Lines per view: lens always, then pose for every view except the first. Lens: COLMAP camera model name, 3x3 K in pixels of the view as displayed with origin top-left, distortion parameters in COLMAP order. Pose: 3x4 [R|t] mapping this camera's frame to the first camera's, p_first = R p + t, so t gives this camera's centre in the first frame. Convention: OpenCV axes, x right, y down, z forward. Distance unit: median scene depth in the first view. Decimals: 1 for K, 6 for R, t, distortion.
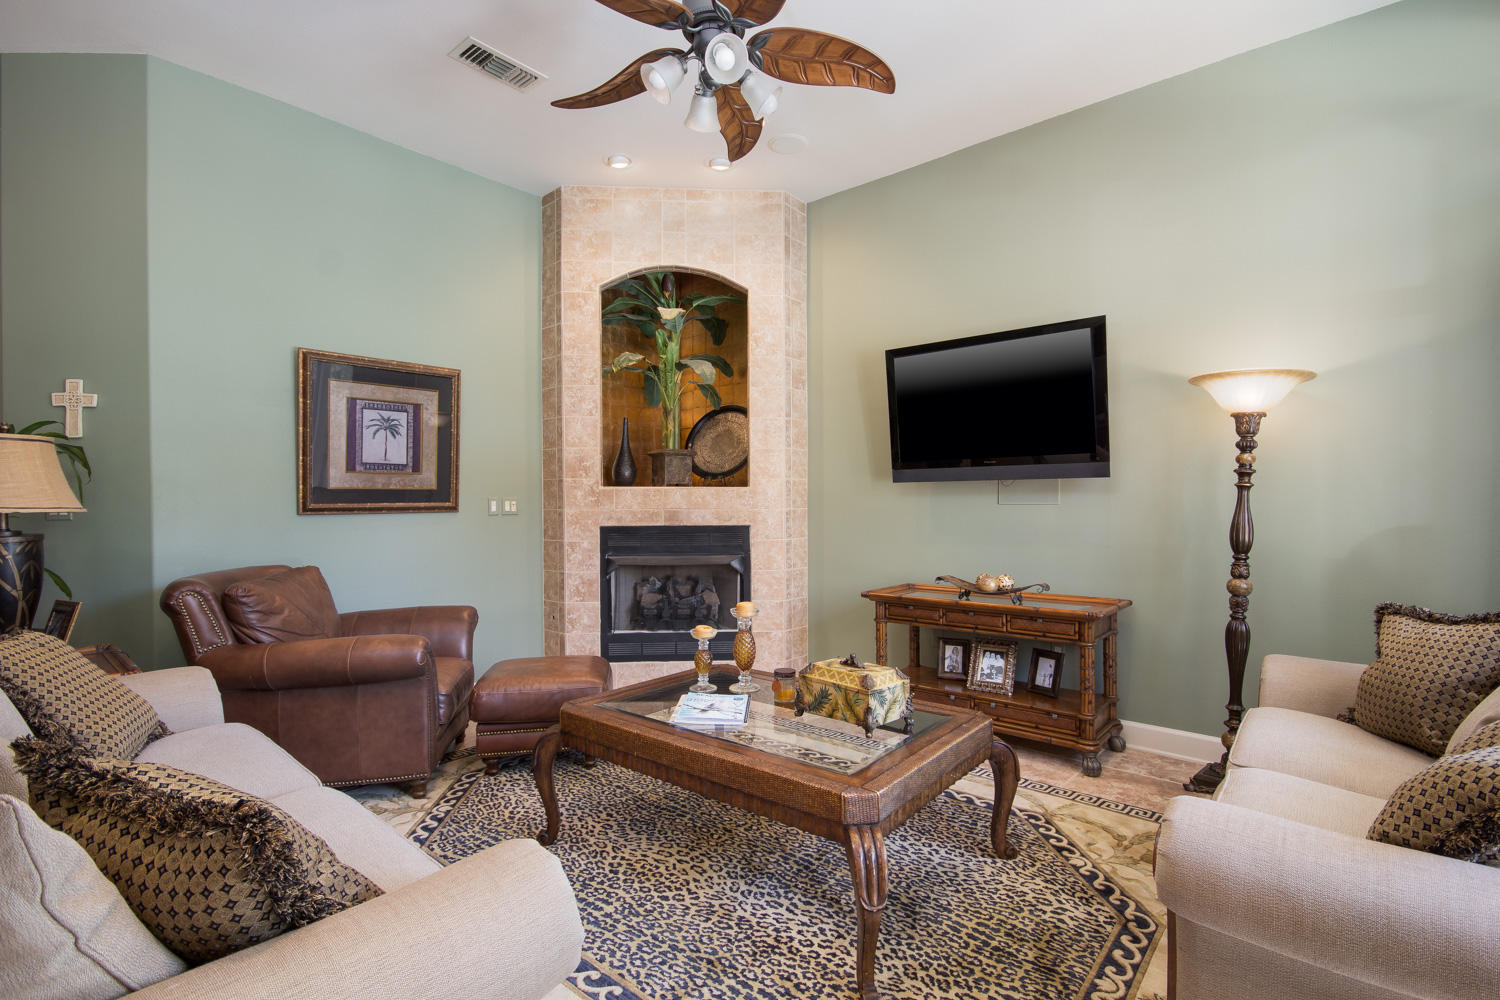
lens RADIAL K [[733.3, 0, 764.7], [0, 733.3, 510.9], [0, 0, 1]] dist [0.013955, -0.009600]
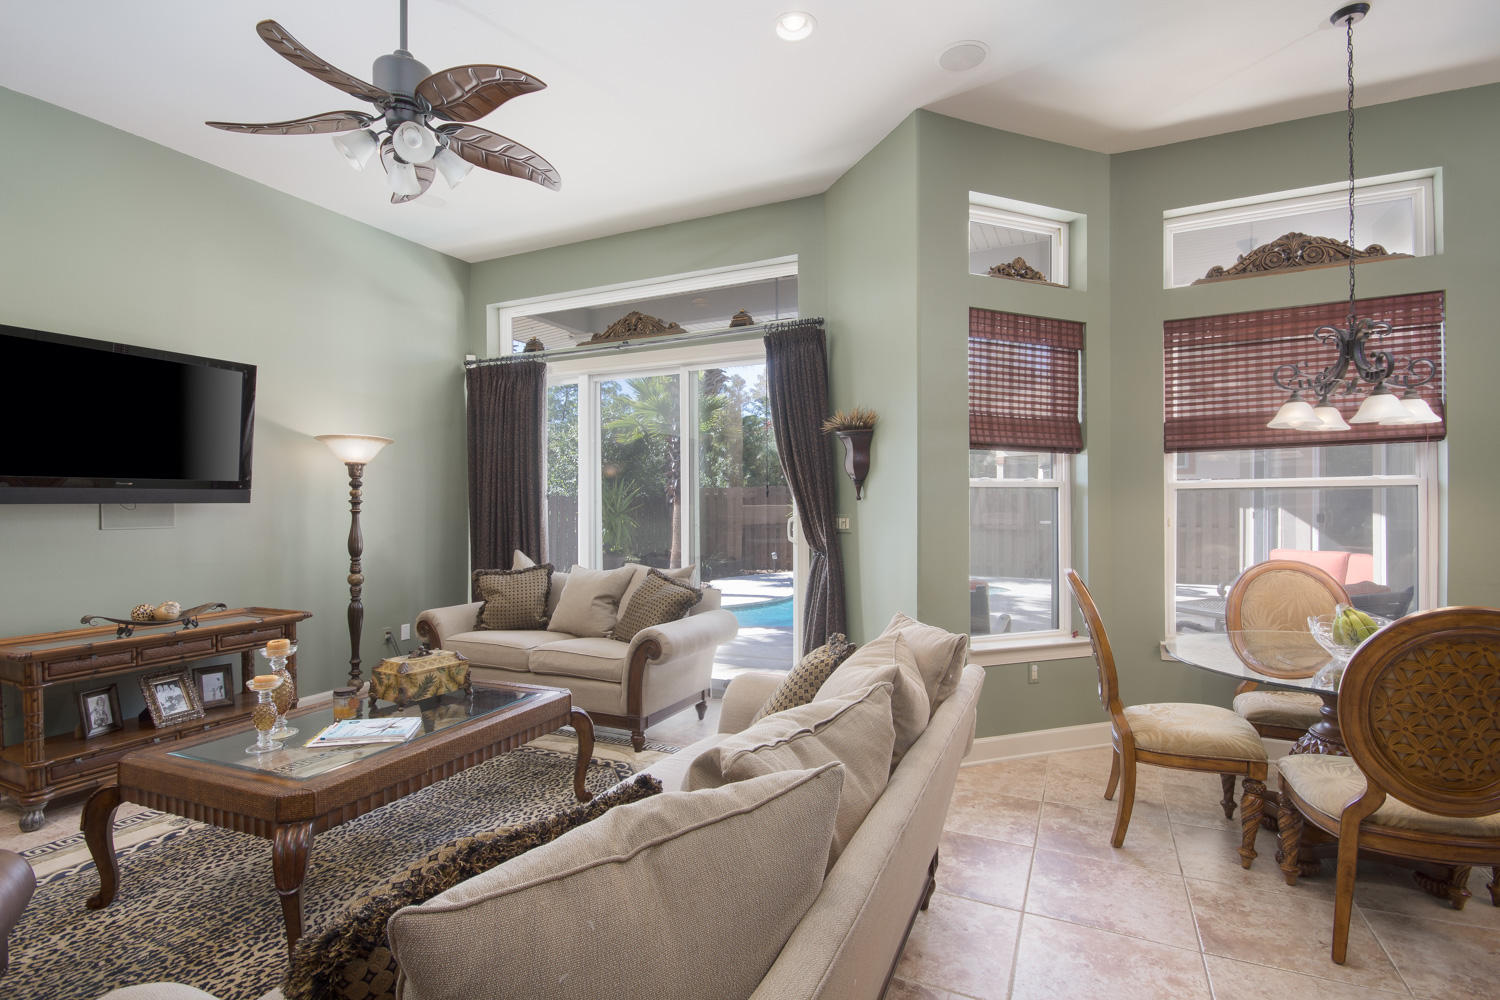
lens RADIAL K [[733.3, 0, 751.3], [0, 733.3, 509.2], [0, 0, 1]] dist [0.013955, -0.009600]
pose [[-0.273260, -0.000144, 0.961940, -0.742605], [0.023351, 0.999704, 0.006783, -0.021811], [-0.961657, 0.024316, -0.273176, 0.470024]]
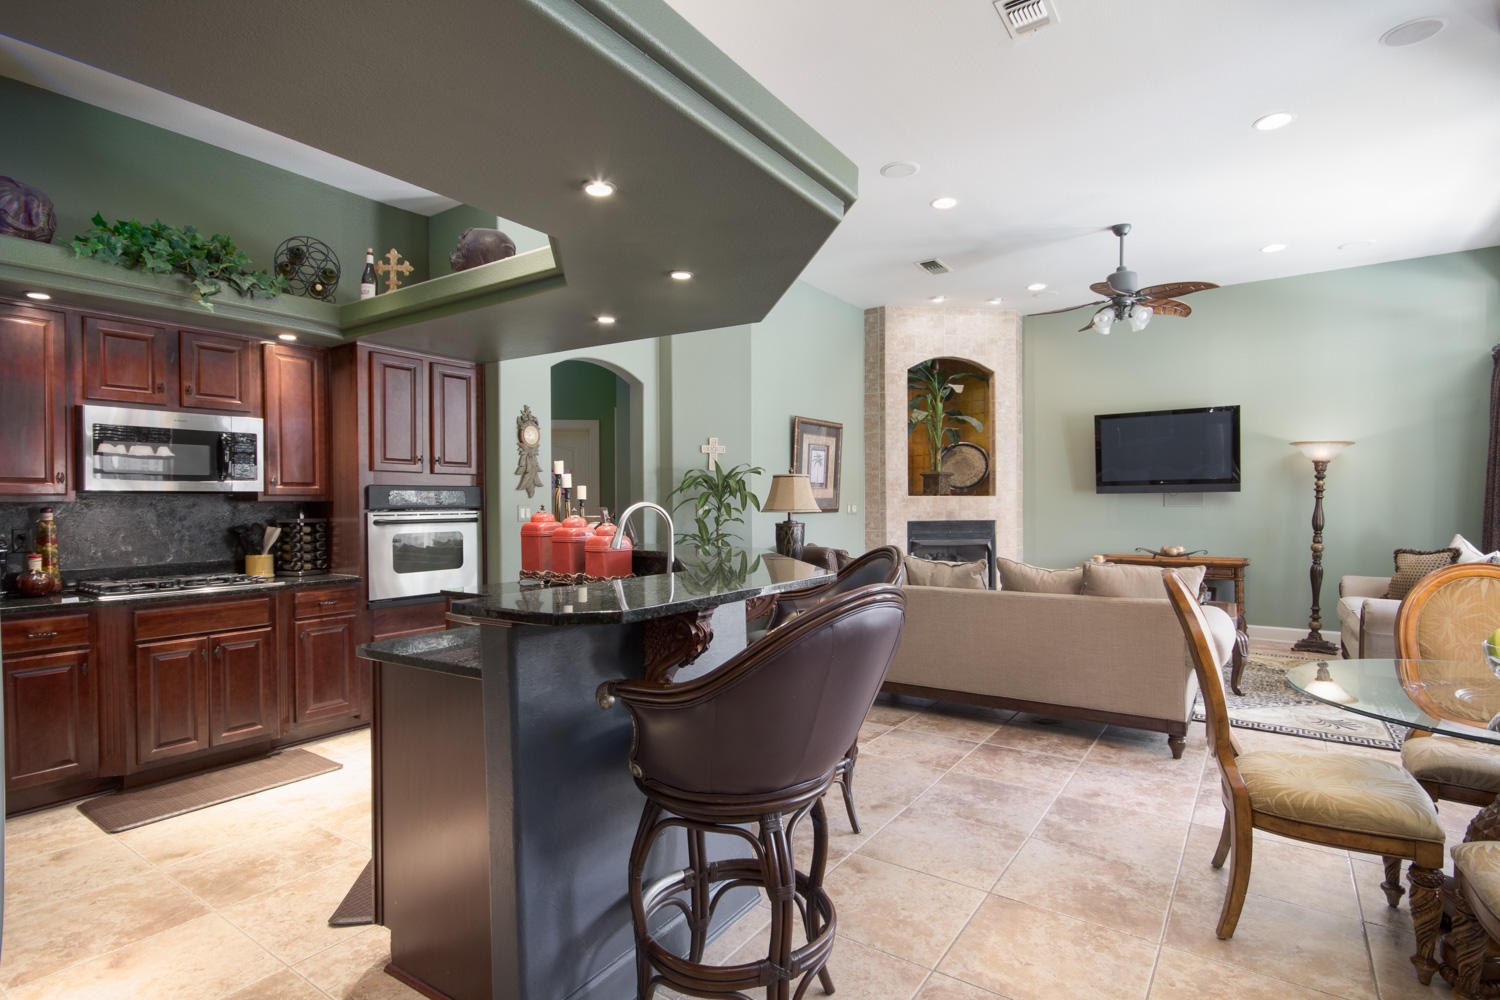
lens RADIAL K [[782.7, 0, 749.1], [0, 782.7, 509.1], [0, 0, 1]] dist [0.011346, -0.005778]
pose [[0.993302, -0.002155, 0.115523, -0.836235], [0.003066, 0.999966, -0.007710, 0.007782], [-0.115502, 0.008012, 0.993275, -0.694124]]
